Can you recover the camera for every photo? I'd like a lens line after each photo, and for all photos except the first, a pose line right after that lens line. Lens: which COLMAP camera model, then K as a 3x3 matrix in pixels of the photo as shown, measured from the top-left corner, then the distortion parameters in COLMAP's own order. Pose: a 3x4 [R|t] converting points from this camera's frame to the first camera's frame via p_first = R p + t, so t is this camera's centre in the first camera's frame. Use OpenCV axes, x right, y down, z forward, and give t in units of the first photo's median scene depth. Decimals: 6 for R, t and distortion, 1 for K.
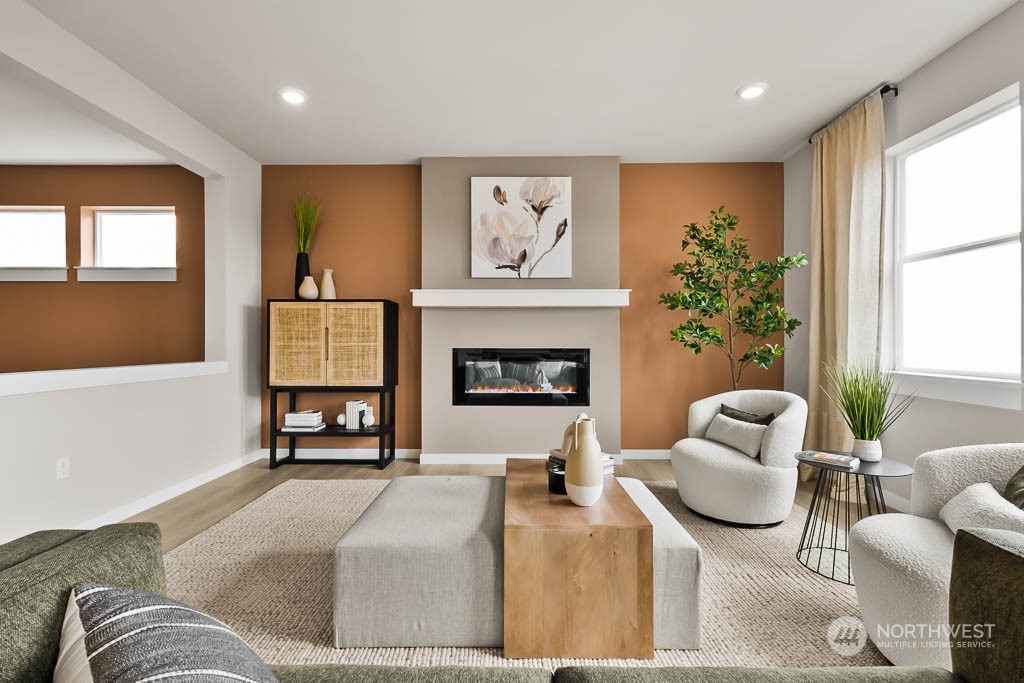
lens RADIAL K [[456.5, 0, 511.2], [0, 456.5, 340.7], [0, 0, 1]] dist [0.000486, 0.000150]
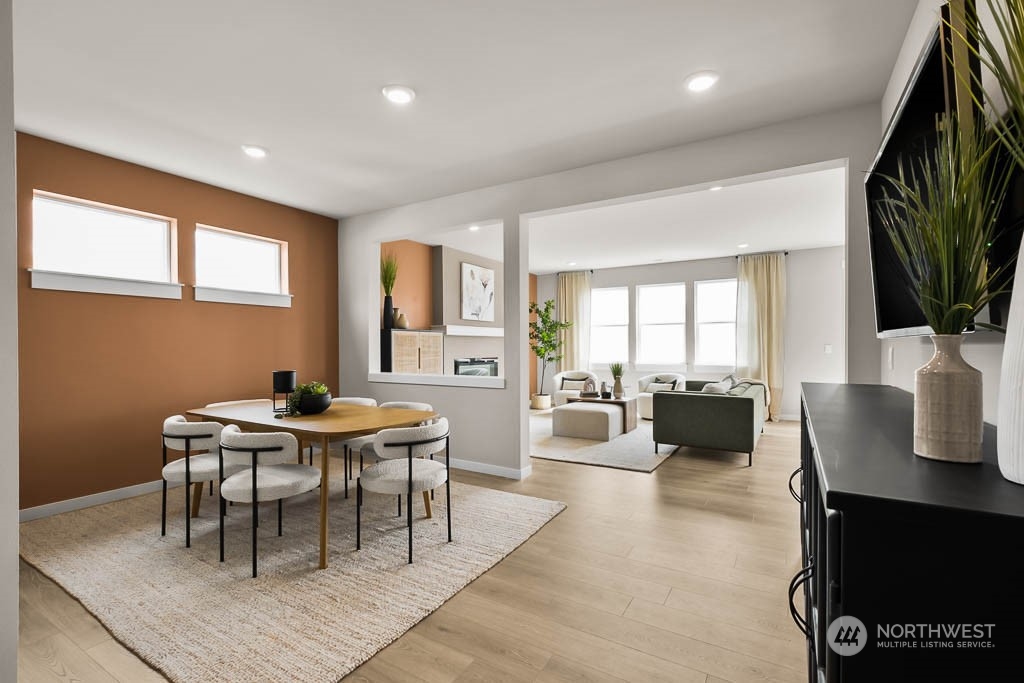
lens RADIAL K [[456.5, 0, 514.4], [0, 456.5, 344.2], [0, 0, 1]] dist [0.000486, 0.000150]
pose [[0.511331, 0.002529, 0.859380, -1.510945], [0.002360, 0.999988, -0.004347, -0.031939], [-0.859381, 0.004251, 0.511318, -0.079925]]
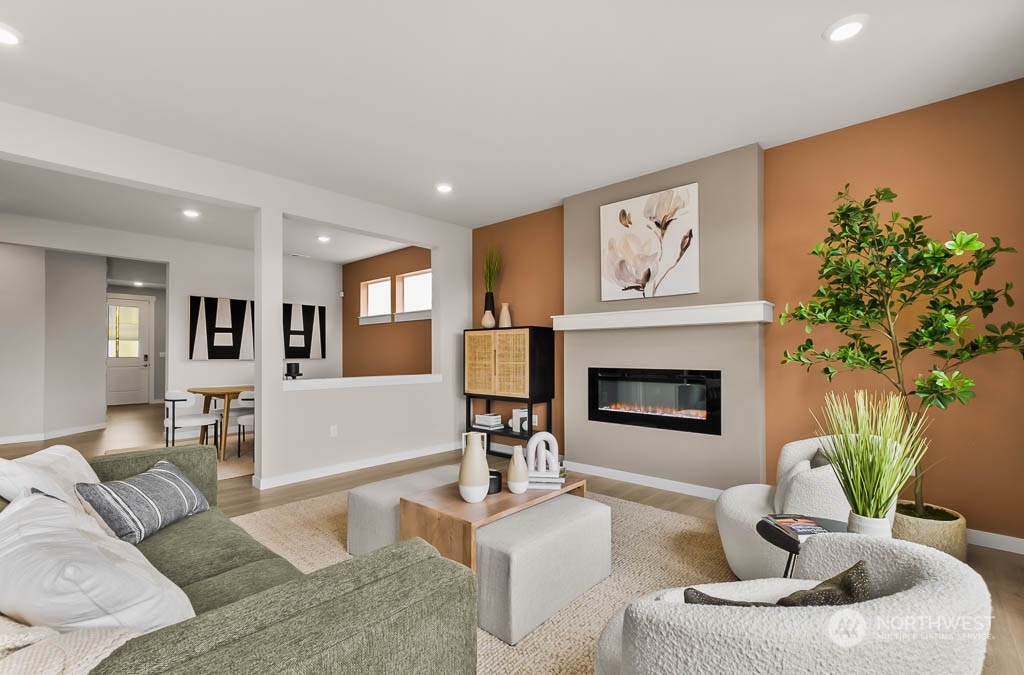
lens RADIAL K [[456.5, 0, 514.9], [0, 456.5, 356.6], [0, 0, 1]] dist [0.000486, 0.000150]
pose [[0.750494, 0.000586, -0.660877, 0.463256], [0.001379, 0.999996, 0.002453, -0.012594], [0.660876, -0.002752, 0.750490, 0.070750]]
